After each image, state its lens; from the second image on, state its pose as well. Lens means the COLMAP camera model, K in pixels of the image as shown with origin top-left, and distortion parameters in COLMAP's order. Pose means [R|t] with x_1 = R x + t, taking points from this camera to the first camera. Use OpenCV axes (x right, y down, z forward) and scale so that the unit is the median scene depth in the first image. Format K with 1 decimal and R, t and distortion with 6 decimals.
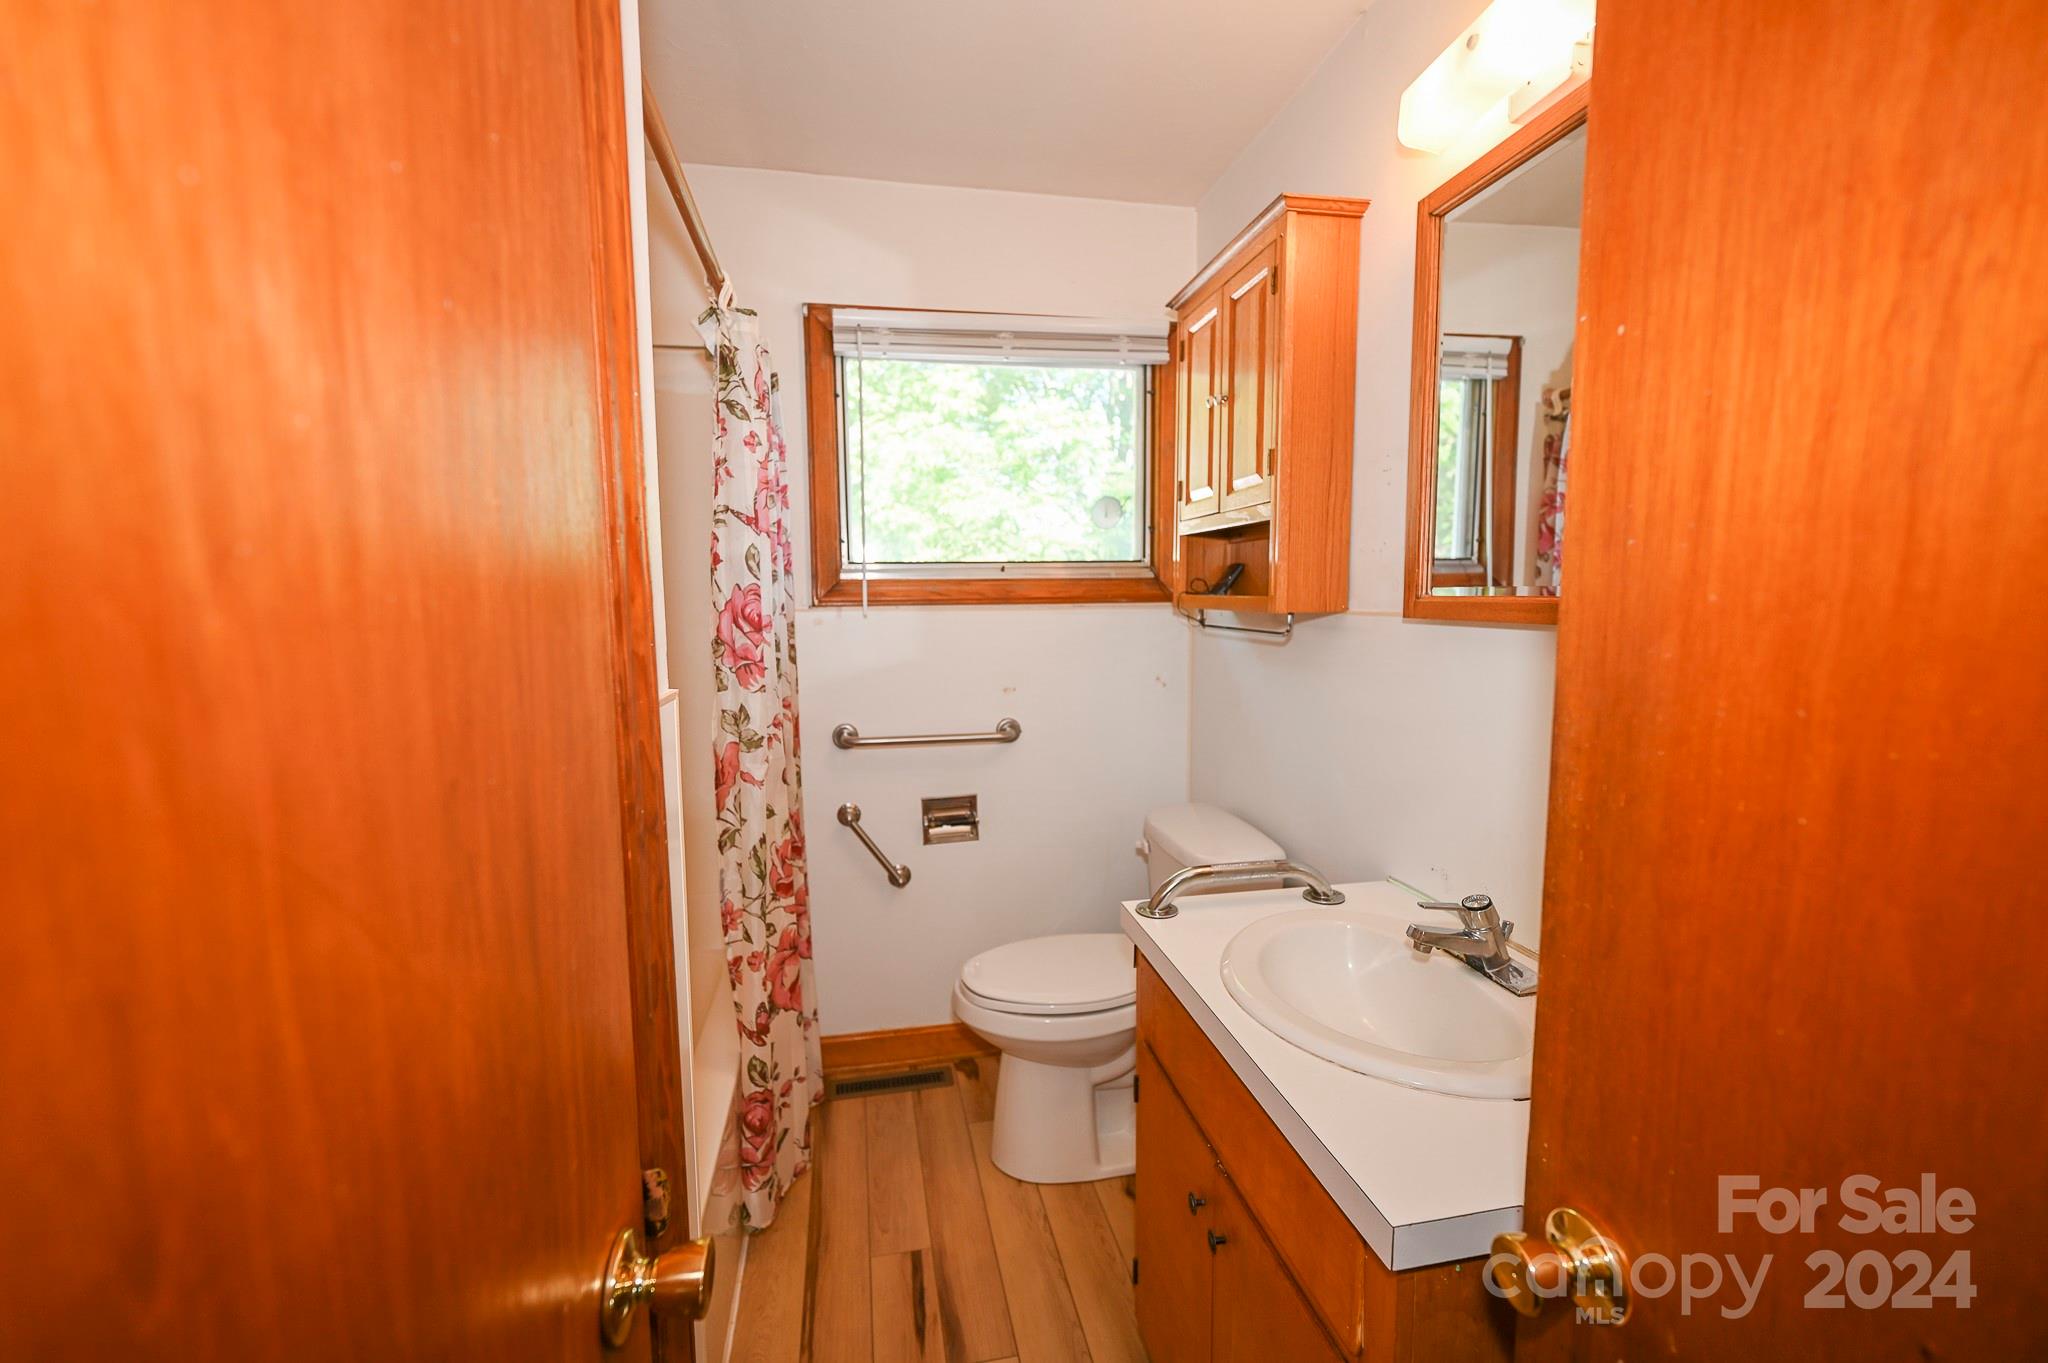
lens RADIAL K [[812.0, 0, 1039.2], [0, 812.0, 672.5], [0, 0, 1]] dist [-0.003734, 0.000635]
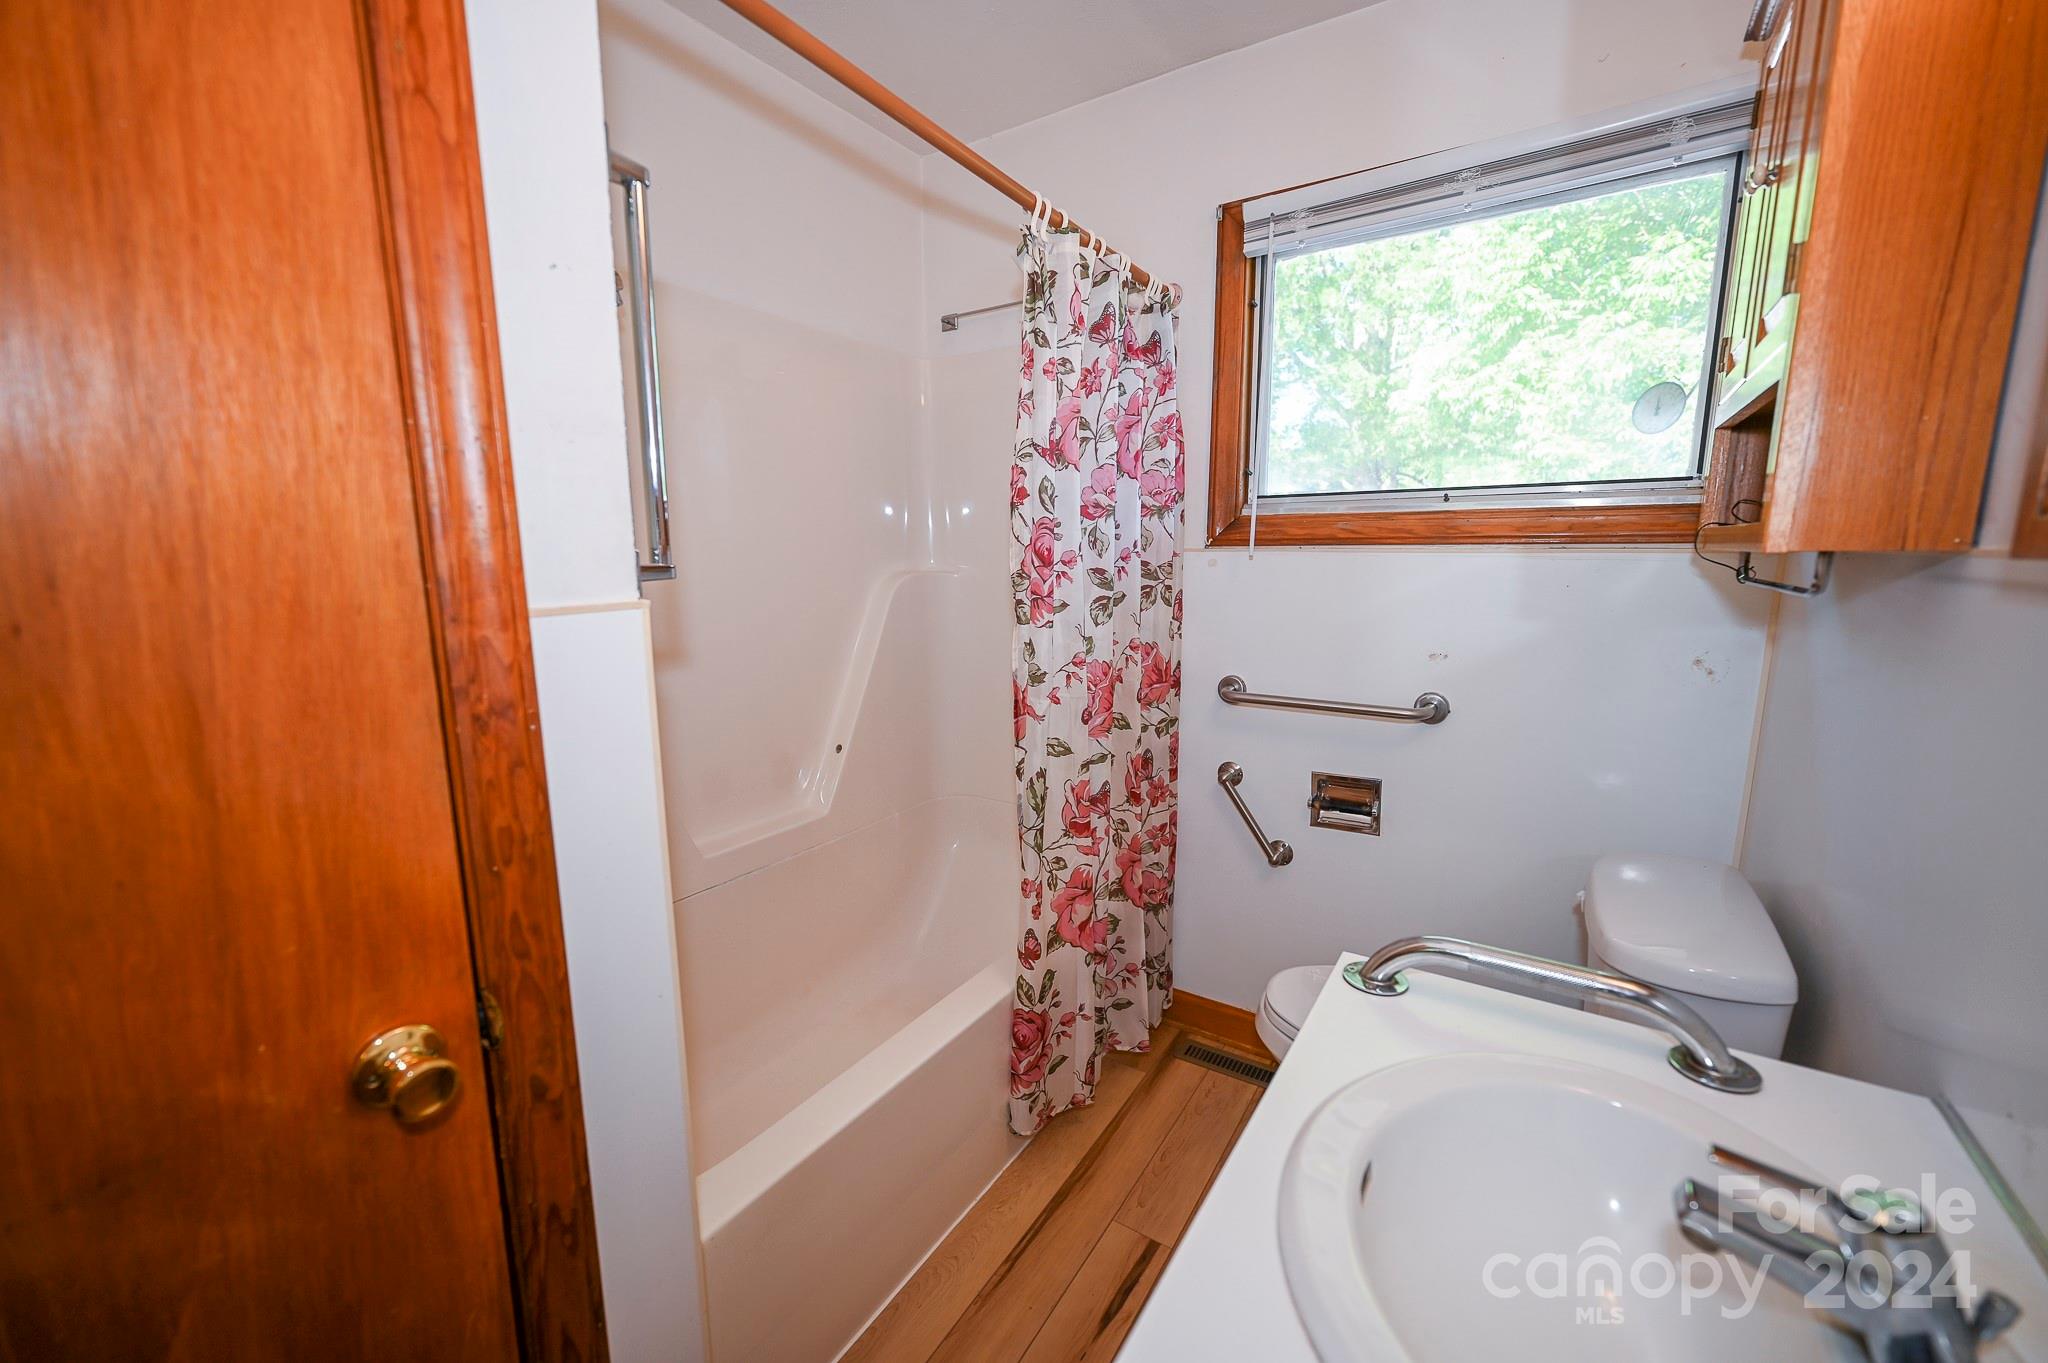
lens RADIAL K [[812.0, 0, 1029.4], [0, 812.0, 684.0], [0, 0, 1]] dist [-0.003734, 0.000635]
pose [[0.717551, 0.119232, -0.686224, 0.240598], [-0.068548, 0.992545, 0.100777, -0.004359], [0.693124, -0.025273, 0.720375, 0.192105]]
